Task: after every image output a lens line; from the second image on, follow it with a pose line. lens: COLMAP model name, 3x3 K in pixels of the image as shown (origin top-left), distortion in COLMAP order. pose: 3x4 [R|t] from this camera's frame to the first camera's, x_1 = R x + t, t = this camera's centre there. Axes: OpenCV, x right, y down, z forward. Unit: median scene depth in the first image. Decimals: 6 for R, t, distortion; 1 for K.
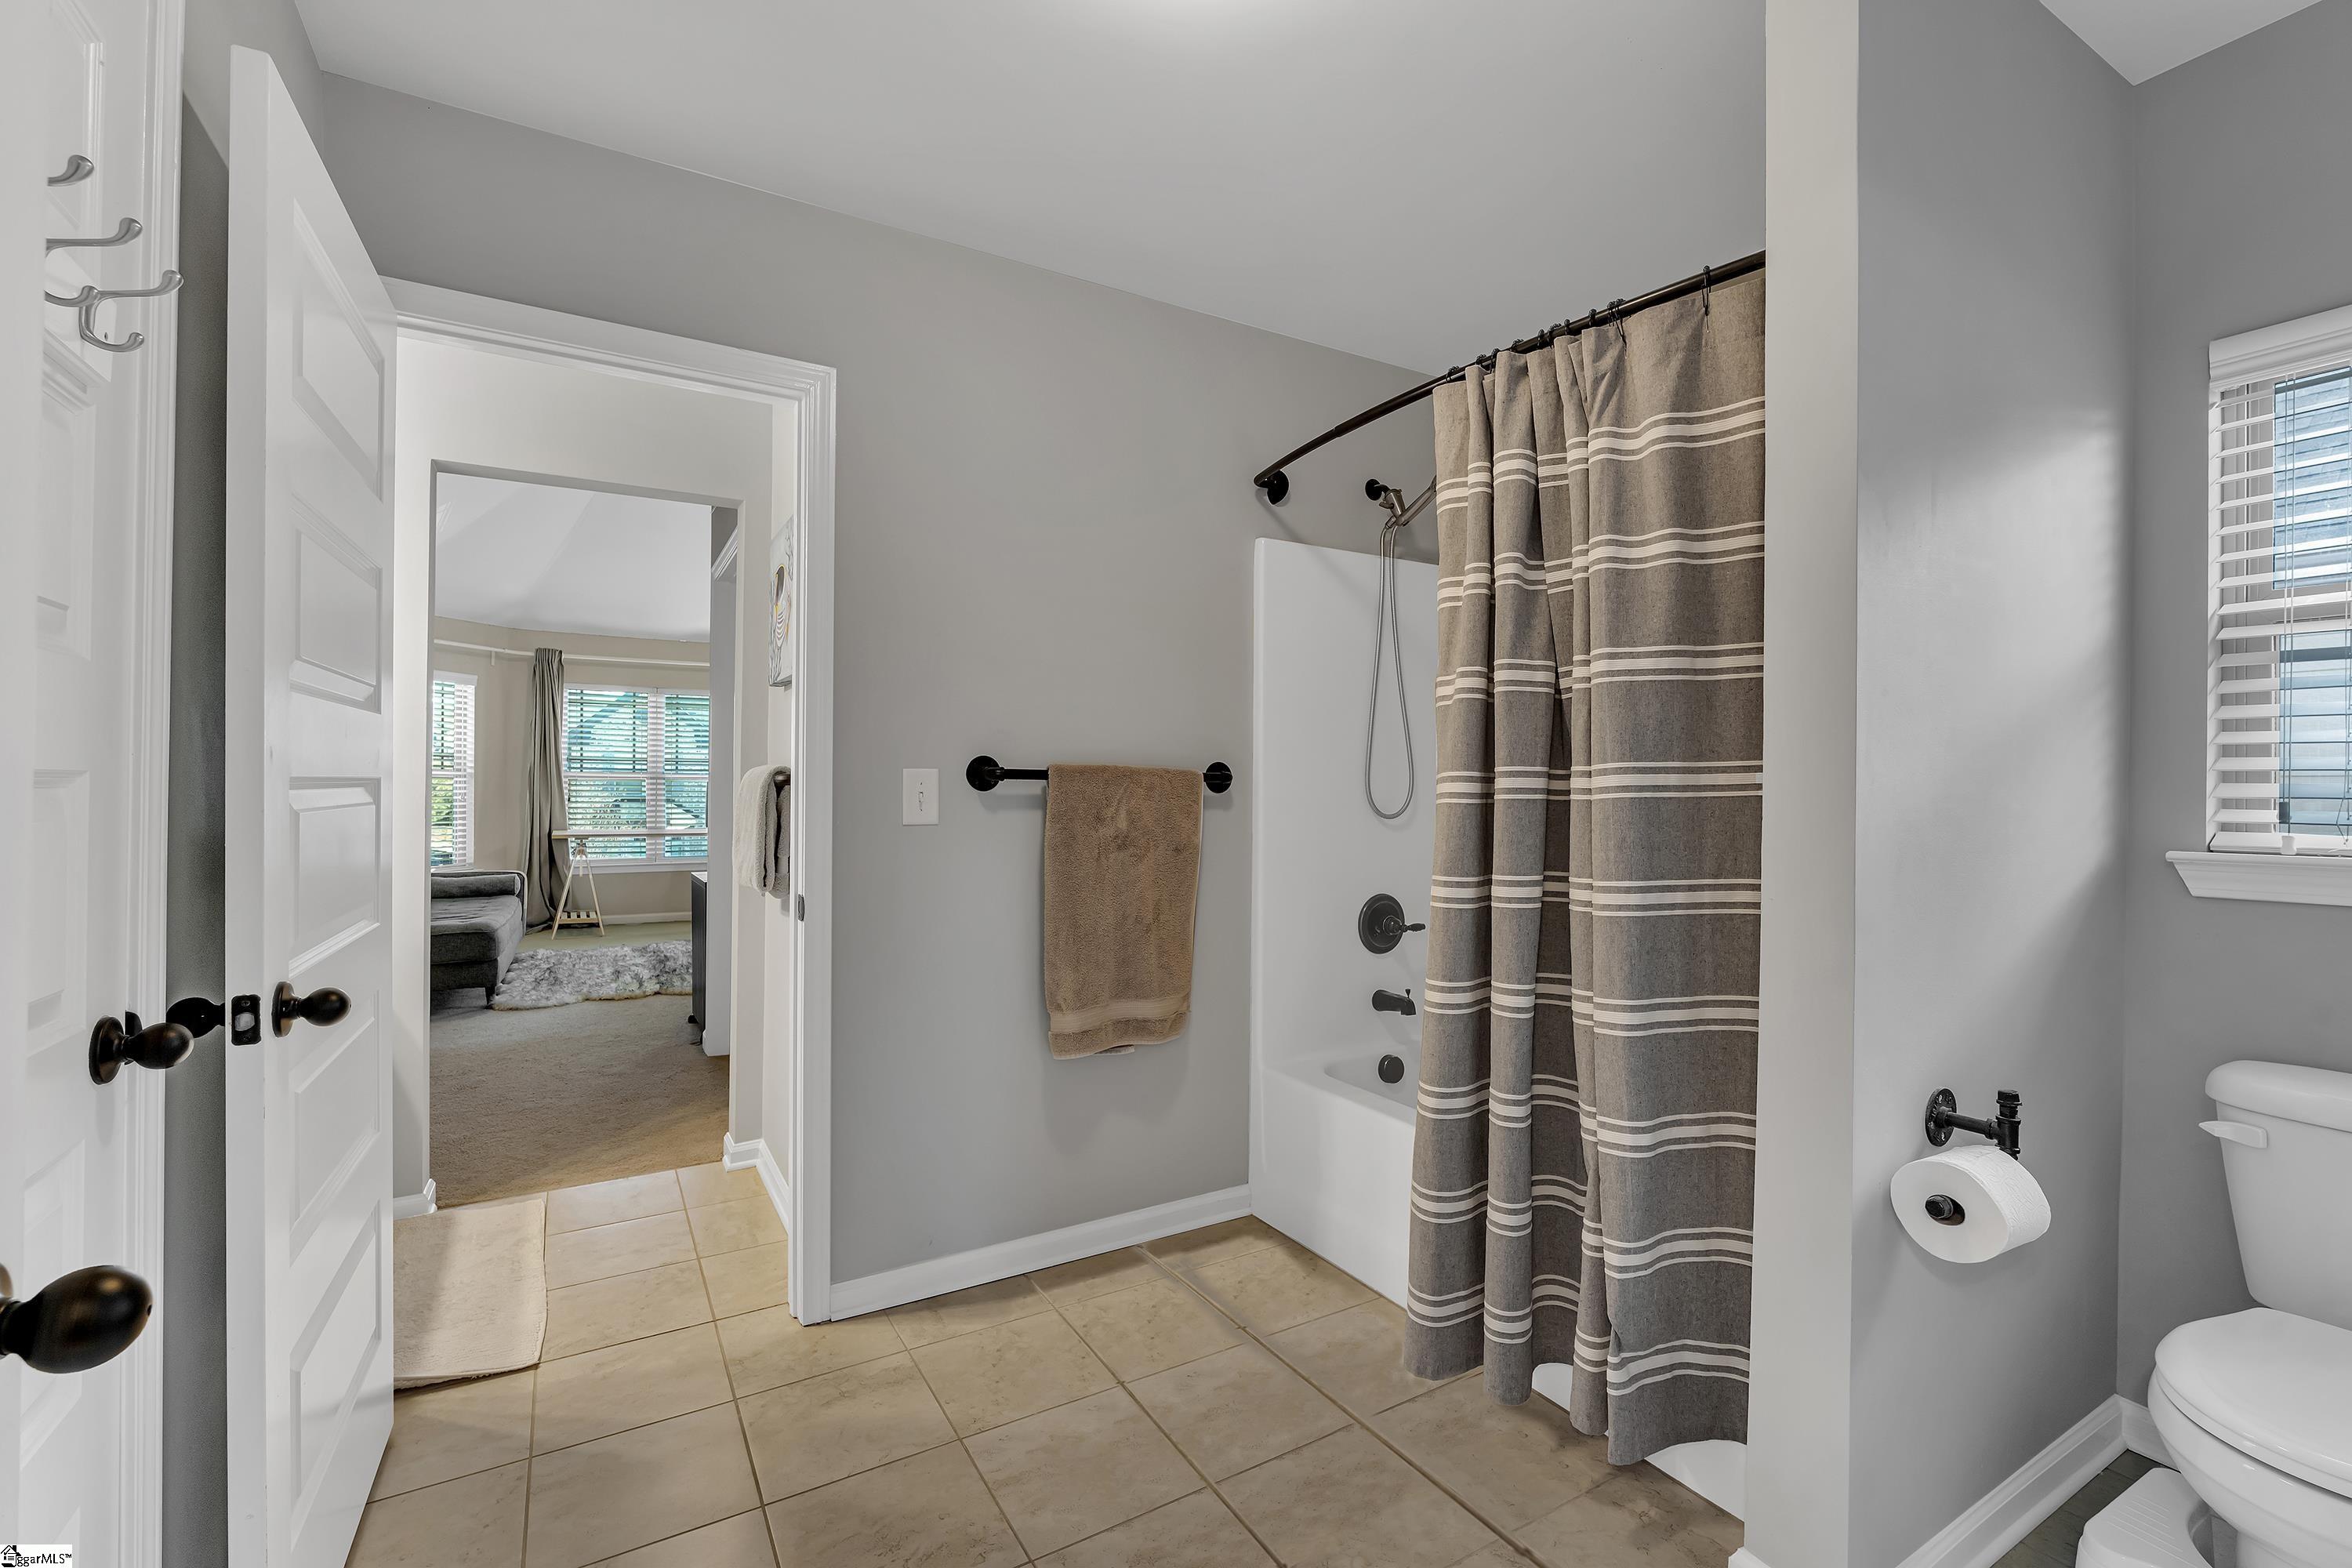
lens RADIAL K [[981.2, 0, 1176.0], [0, 981.2, 784.0], [0, 0, 1]] dist [-0.001729, -0.000141]
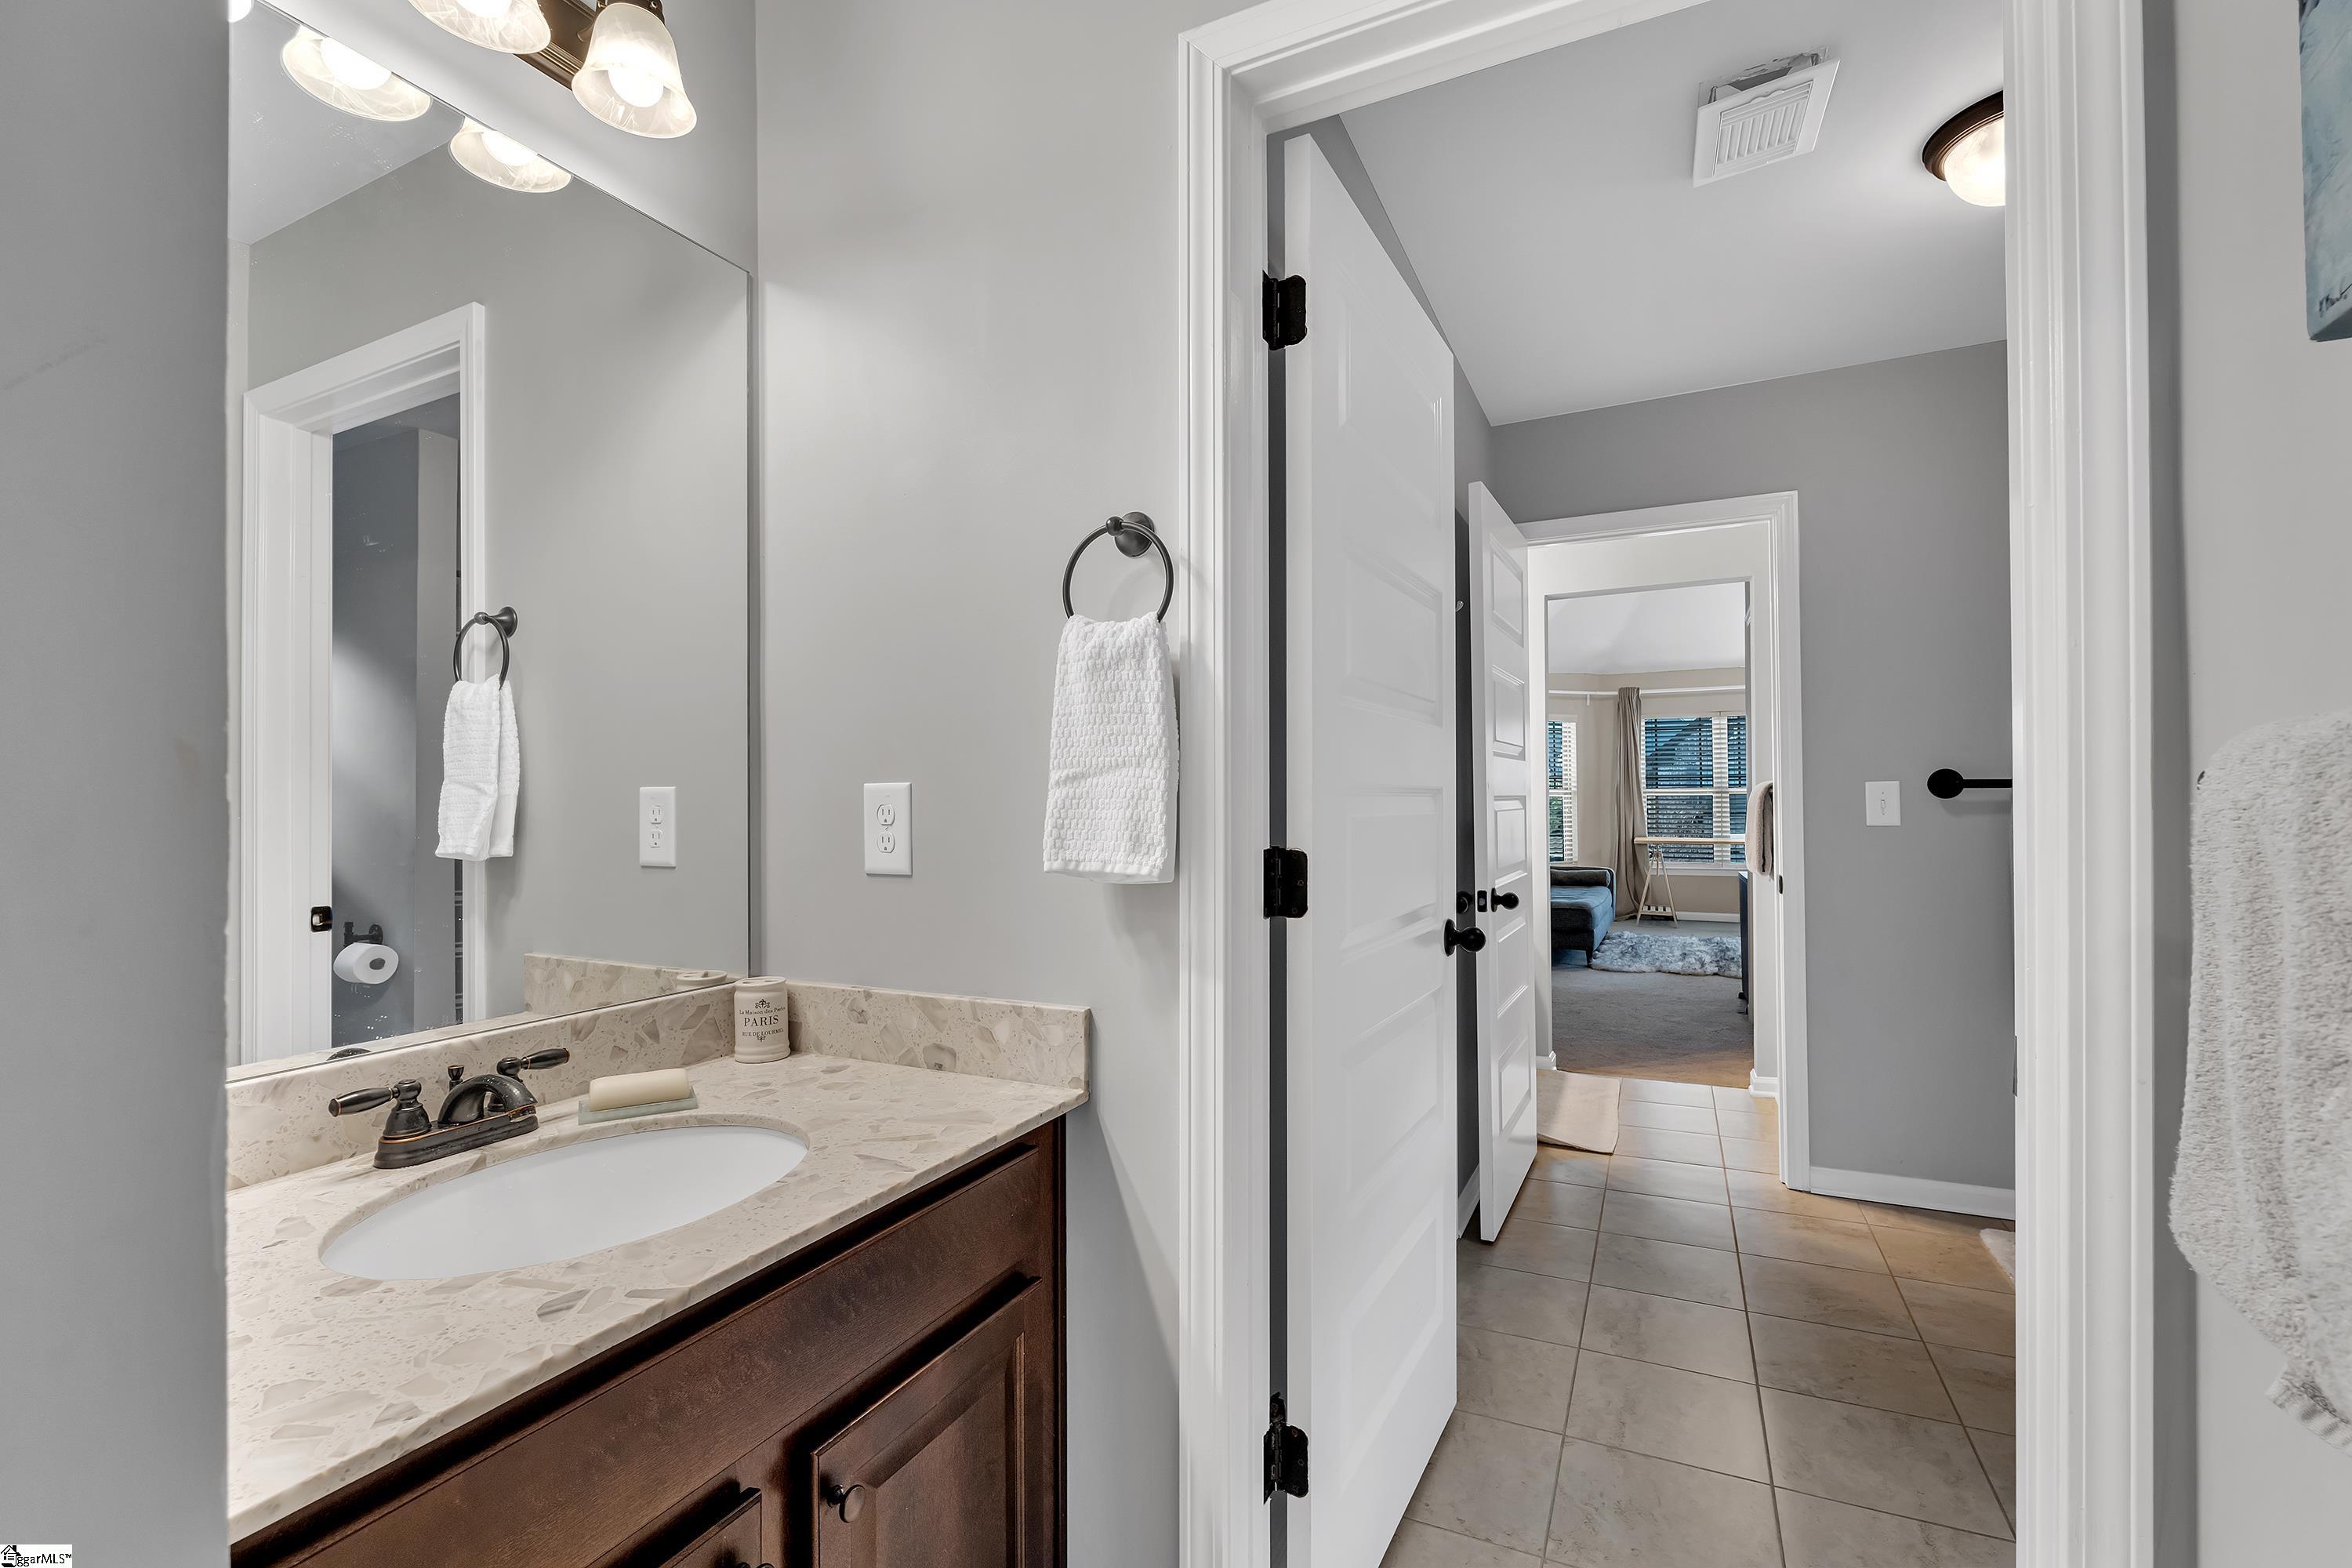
lens RADIAL K [[1132.8, 0, 1095.4], [0, 1132.8, 780.1], [0, 0, 1]] dist [-0.000886, 0.000081]
pose [[0.515902, -0.025072, -0.856280, 0.300373], [0.011566, 0.999684, -0.022303, 0.001716], [0.856569, 0.001602, 0.516030, -0.399022]]
